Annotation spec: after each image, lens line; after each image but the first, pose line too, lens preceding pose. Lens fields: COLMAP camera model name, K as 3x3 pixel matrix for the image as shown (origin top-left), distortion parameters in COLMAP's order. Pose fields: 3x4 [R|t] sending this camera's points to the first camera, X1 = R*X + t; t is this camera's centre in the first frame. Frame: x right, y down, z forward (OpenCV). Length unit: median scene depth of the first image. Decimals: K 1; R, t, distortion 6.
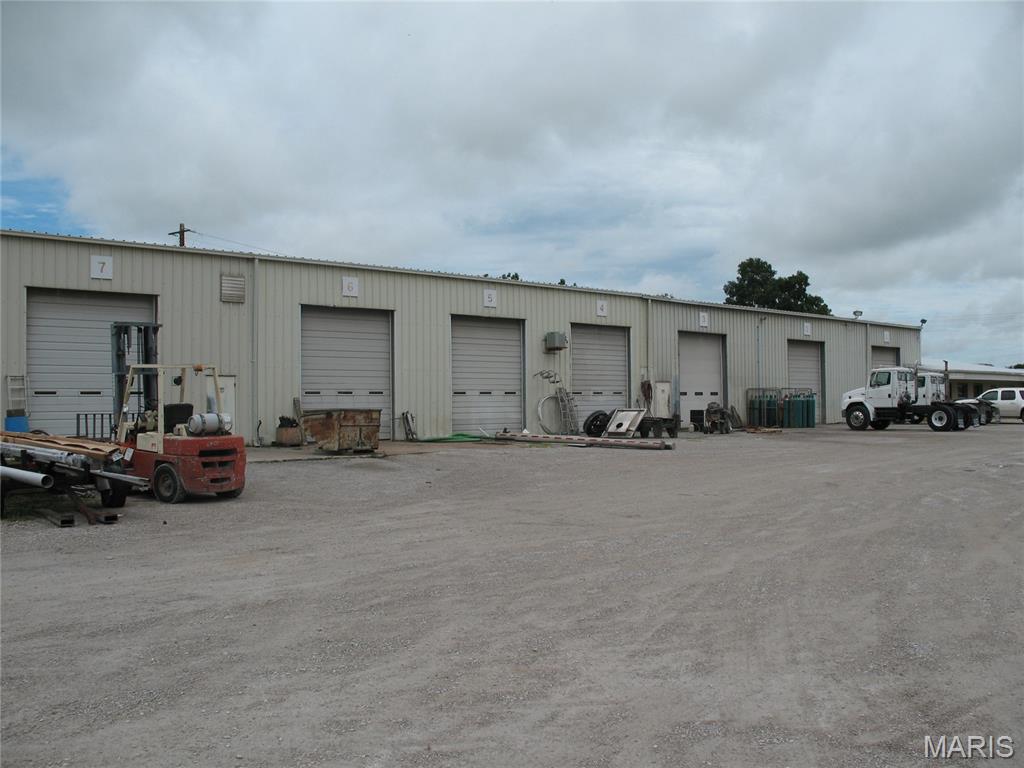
lens RADIAL K [[1058.3, 0, 509.1], [0, 1058.3, 383.4], [0, 0, 1]] dist [-0.196656, 0.228732]
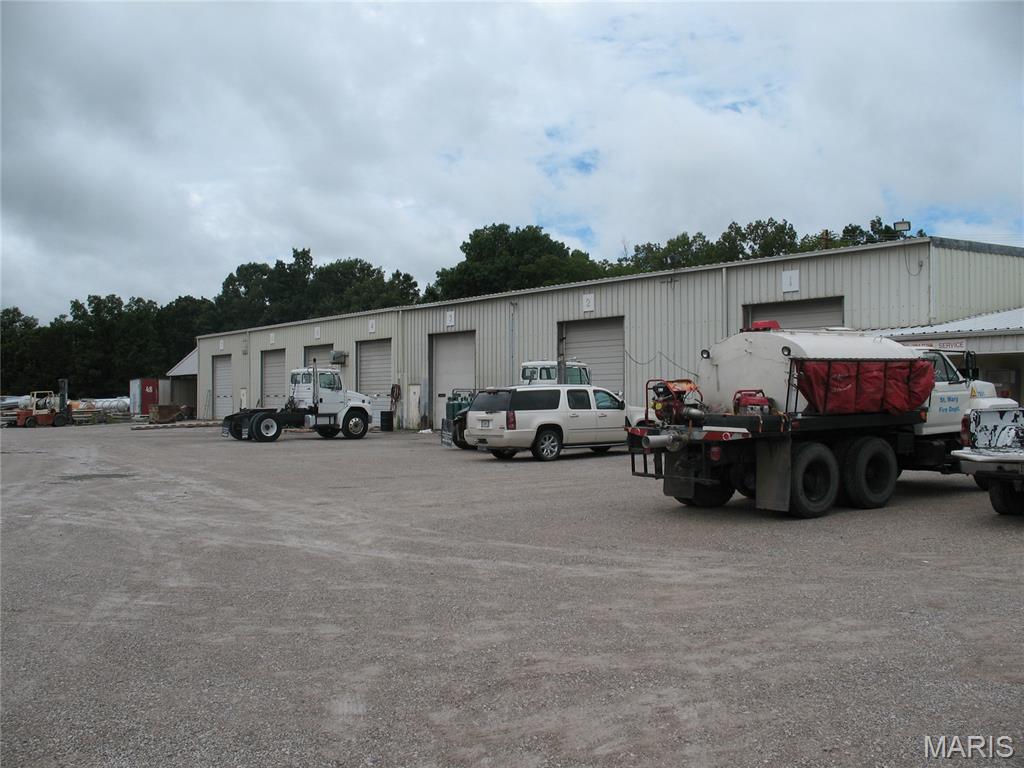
lens RADIAL K [[1058.3, 0, 509.1], [0, 1058.3, 383.4], [0, 0, 1]] dist [-0.196656, 0.228732]
pose [[-0.183326, -0.011356, -0.982986, 1.048055], [0.008006, 0.999883, -0.013044, 0.010722], [0.983019, -0.010261, -0.183214, 1.140986]]
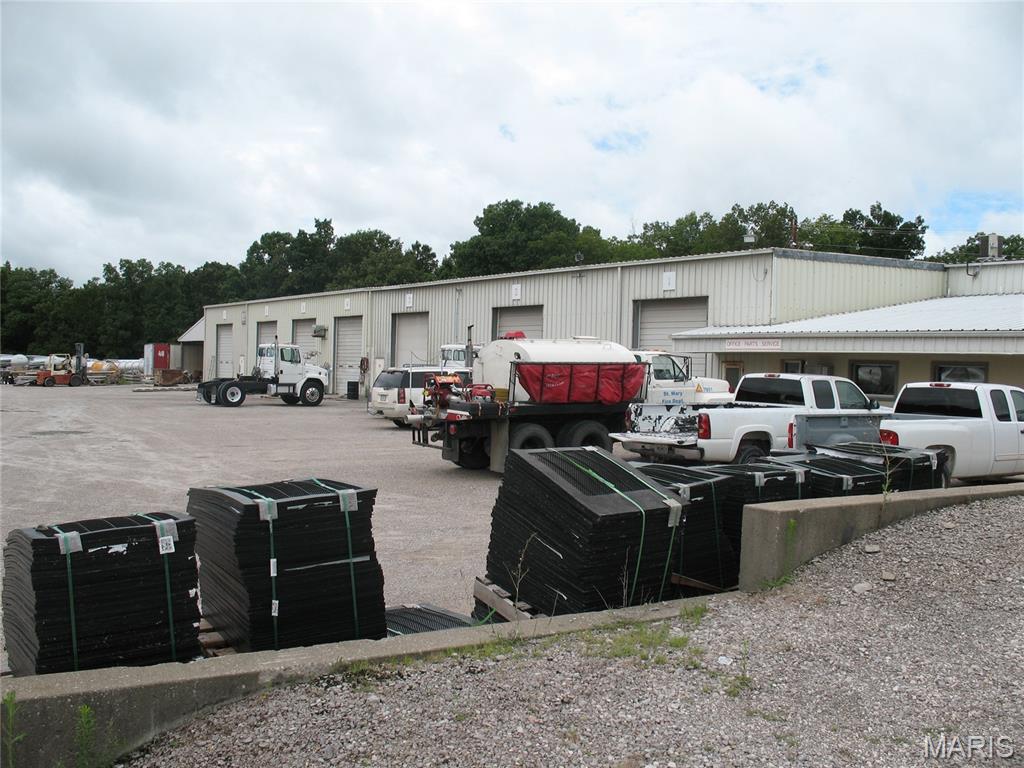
lens RADIAL K [[1058.3, 0, 509.1], [0, 1058.3, 383.4], [0, 0, 1]] dist [-0.196656, 0.228732]
pose [[-0.219875, 0.013555, -0.975434, 1.132112], [-0.018939, 0.999656, 0.018160, 0.002396], [0.975344, 0.022467, -0.219543, 1.241975]]
